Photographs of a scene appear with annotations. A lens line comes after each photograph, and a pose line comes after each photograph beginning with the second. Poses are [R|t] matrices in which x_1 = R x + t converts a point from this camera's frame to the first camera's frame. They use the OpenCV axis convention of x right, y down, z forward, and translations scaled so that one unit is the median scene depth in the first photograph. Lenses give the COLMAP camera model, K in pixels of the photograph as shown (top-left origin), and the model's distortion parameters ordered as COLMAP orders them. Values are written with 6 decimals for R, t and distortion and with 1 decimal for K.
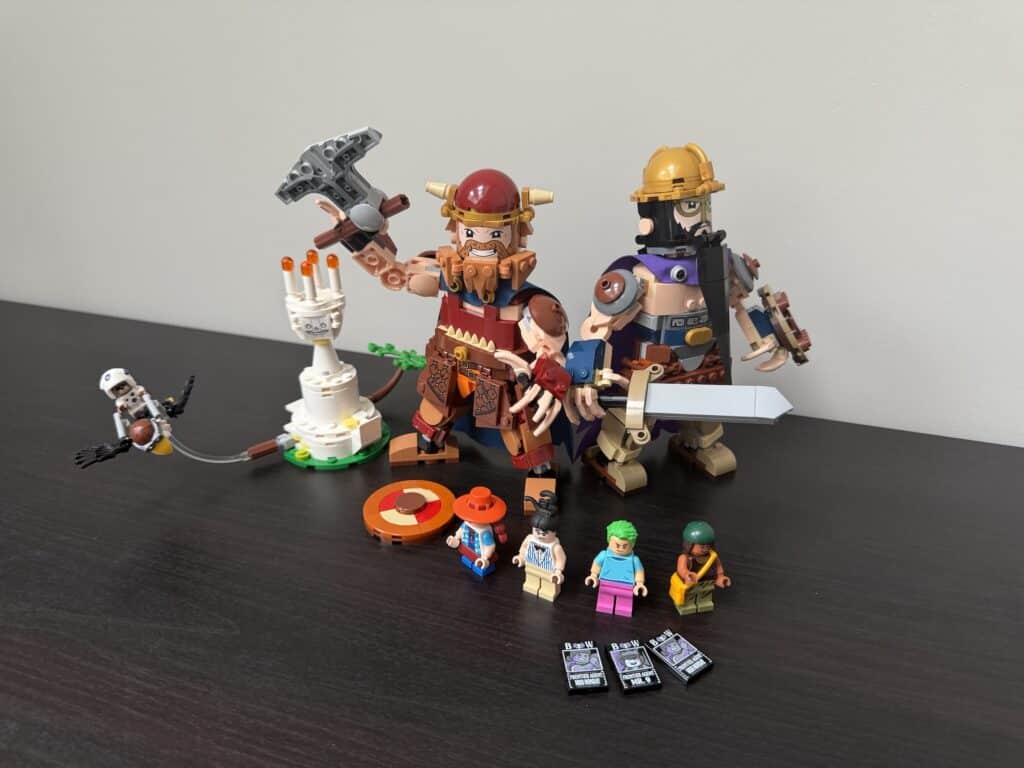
lens RADIAL K [[726.7, 0, 512.7], [0, 726.7, 384.6], [0, 0, 1]] dist [0.071176, -0.001439]
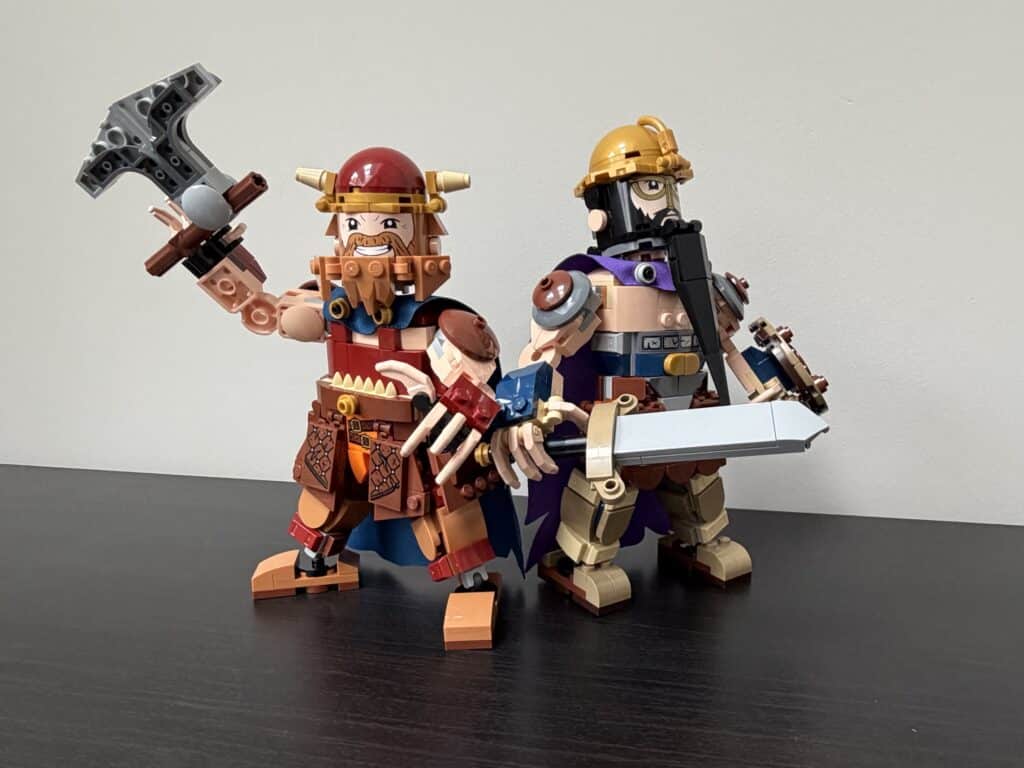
lens RADIAL K [[702.4, 0, 567.2], [0, 702.4, 388.5], [0, 0, 1]] dist [-0.005911, -0.000229]
pose [[0.994710, -0.033537, 0.097095, 0.075191], [0.059823, 0.957506, -0.282139, 0.148585], [-0.083507, 0.286455, 0.954447, 0.359603]]
